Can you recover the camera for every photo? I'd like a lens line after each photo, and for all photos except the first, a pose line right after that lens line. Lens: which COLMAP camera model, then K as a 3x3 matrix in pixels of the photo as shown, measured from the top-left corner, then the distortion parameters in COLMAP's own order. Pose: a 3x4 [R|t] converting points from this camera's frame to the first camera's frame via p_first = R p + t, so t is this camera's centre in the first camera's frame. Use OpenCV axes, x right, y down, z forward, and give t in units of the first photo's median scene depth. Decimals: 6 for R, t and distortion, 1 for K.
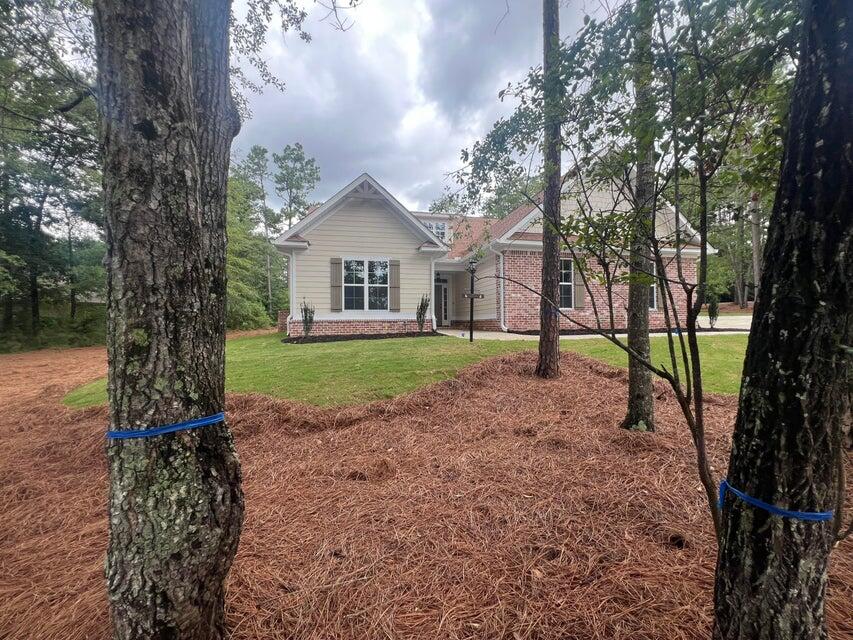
lens RADIAL K [[331.8, 0, 426.5], [0, 331.8, 320.0], [0, 0, 1]] dist [-0.000199, -0.000042]
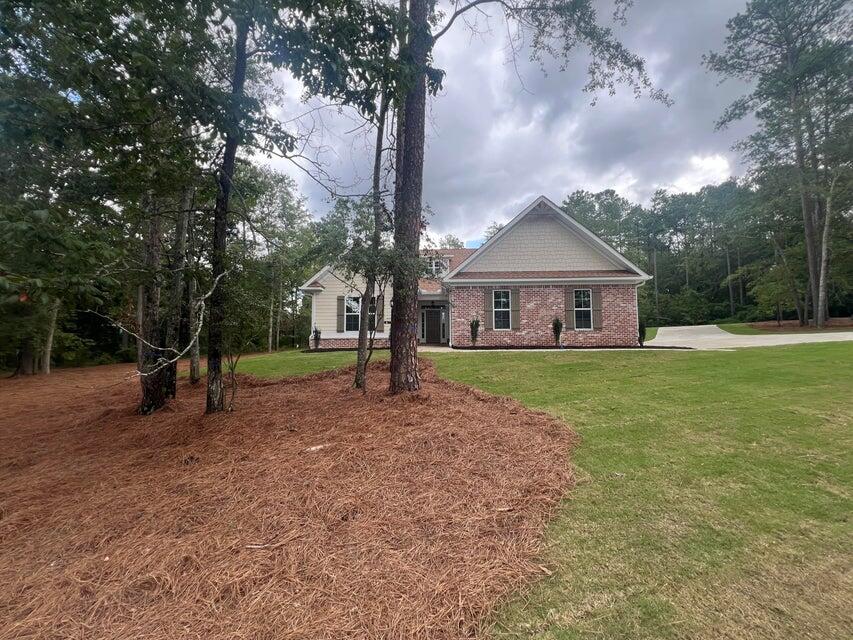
lens RADIAL K [[329.4, 0, 426.5], [0, 329.4, 320.0], [0, 0, 1]] dist [-0.001957, -0.000078]
pose [[0.961486, -0.013081, -0.274541, 0.480867], [-0.002301, 0.998449, -0.055634, 0.000681], [0.274843, 0.054123, 0.959965, -0.286077]]
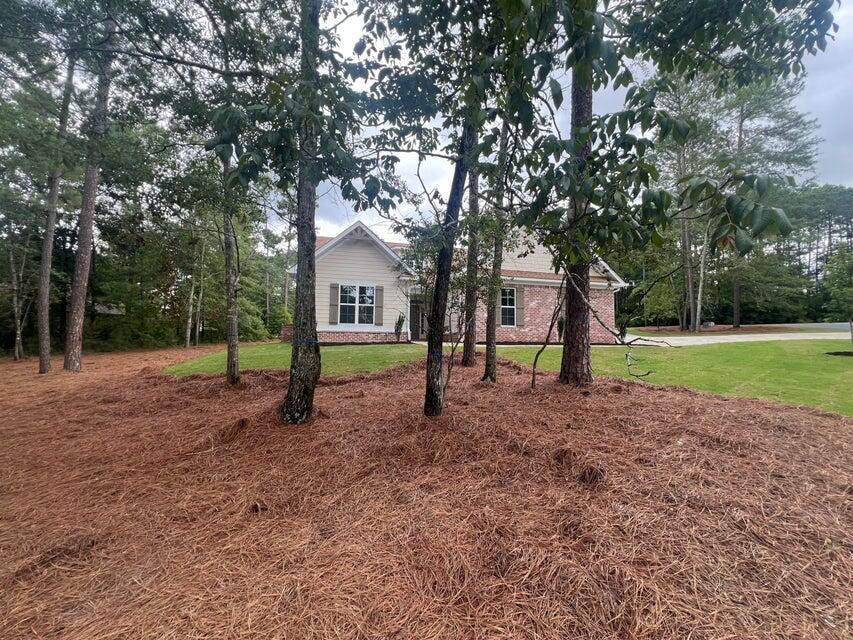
lens RADIAL K [[331.8, 0, 426.5], [0, 331.8, 320.0], [0, 0, 1]] dist [-0.000199, -0.000042]
pose [[0.999434, 0.021266, 0.026079, 0.057184], [-0.019817, 0.998310, -0.054625, 0.020464], [-0.027196, 0.054077, 0.998166, -0.298383]]
